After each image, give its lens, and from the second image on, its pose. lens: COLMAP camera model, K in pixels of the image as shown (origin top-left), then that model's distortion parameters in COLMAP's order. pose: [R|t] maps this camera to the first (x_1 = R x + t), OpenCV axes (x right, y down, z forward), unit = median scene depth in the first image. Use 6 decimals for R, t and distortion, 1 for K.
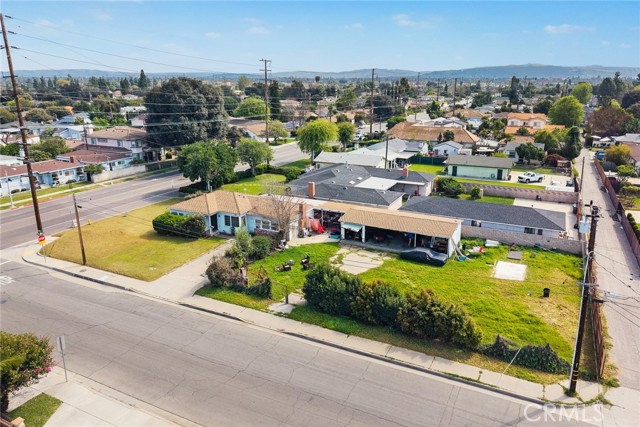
lens RADIAL K [[446.8, 0, 329.0], [0, 446.8, 203.3], [0, 0, 1]] dist [0.043063, -0.057134]
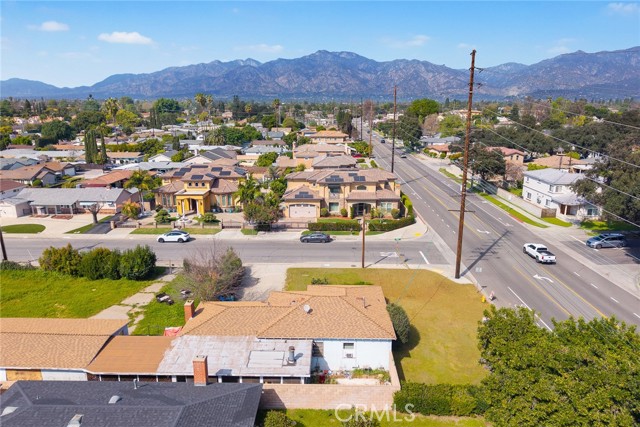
lens RADIAL K [[431.2, 0, 320.1], [0, 431.2, 220.8], [0, 0, 1]] dist [0.047195, -0.053264]
pose [[-0.908359, 0.109948, -0.403478, 0.010590], [-0.109020, 0.869198, 0.482296, -0.490117], [0.403730, 0.482086, -0.777557, 1.697080]]
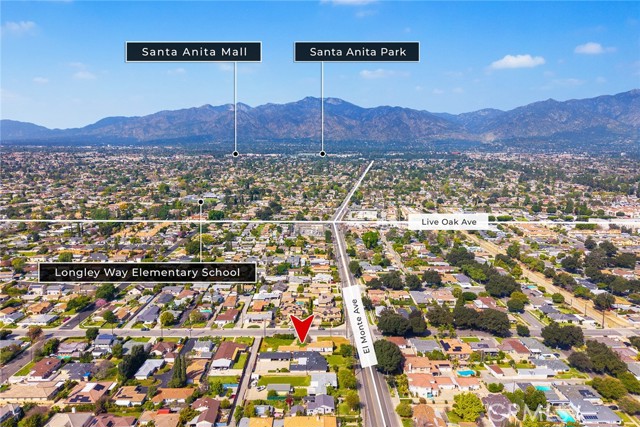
lens RADIAL K [[431.2, 0, 320.1], [0, 431.2, 220.8], [0, 0, 1]] dist [0.047195, -0.053264]
pose [[-0.896258, 0.079040, -0.436434, 2.112092], [-0.116106, 0.907870, 0.402854, -3.731419], [0.428067, 0.411733, -0.804509, 5.057103]]
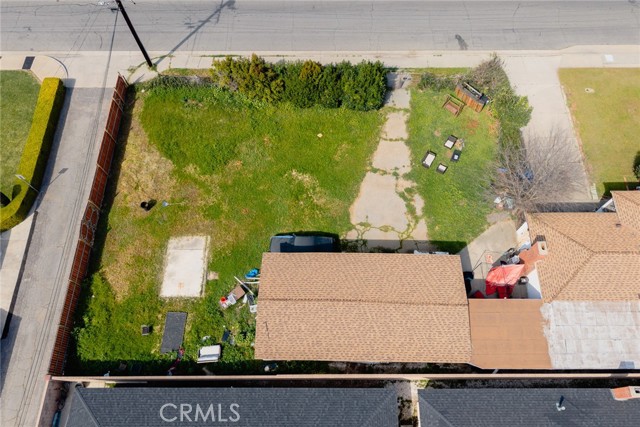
lens RADIAL K [[432.7, 0, 336.6], [0, 432.7, 235.8], [0, 0, 1]] dist [0.044071, -0.045879]
pose [[-0.897703, 0.409107, -0.163586, 0.257646], [-0.115055, 0.140735, 0.983339, -0.526319], [0.425313, 0.901568, -0.079269, 1.033067]]
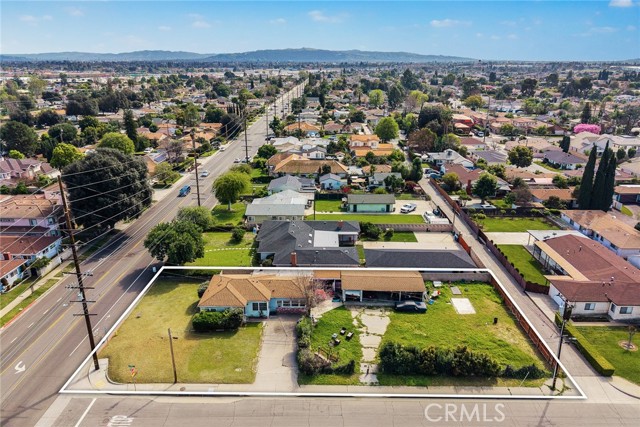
lens RADIAL K [[426.1, 0, 320.0], [0, 426.1, 213.5], [0, 0, 1]] dist [0.043958, -0.051159]
pose [[0.905836, -0.140906, 0.399507, -0.558039], [0.112799, 0.989242, 0.093148, -0.338257], [-0.408334, -0.039313, 0.911986, -0.136998]]
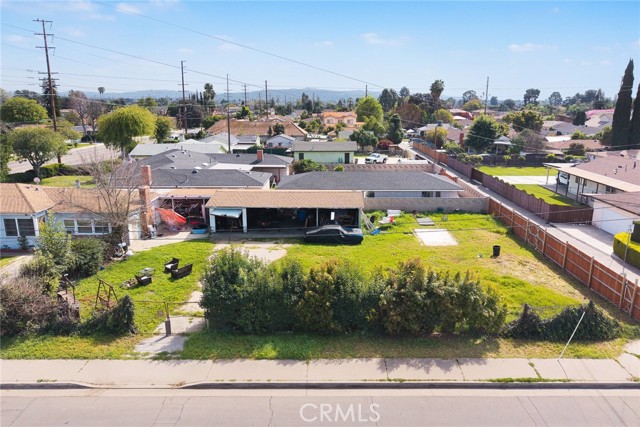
lens RADIAL K [[437.5, 0, 332.1], [0, 437.5, 197.9], [0, 0, 1]] dist [0.075247, -0.095201]
pose [[0.897874, -0.092111, 0.430509, -0.104656], [0.114507, 0.993073, -0.026342, 0.072303], [-0.425101, 0.072948, 0.902202, 0.315932]]
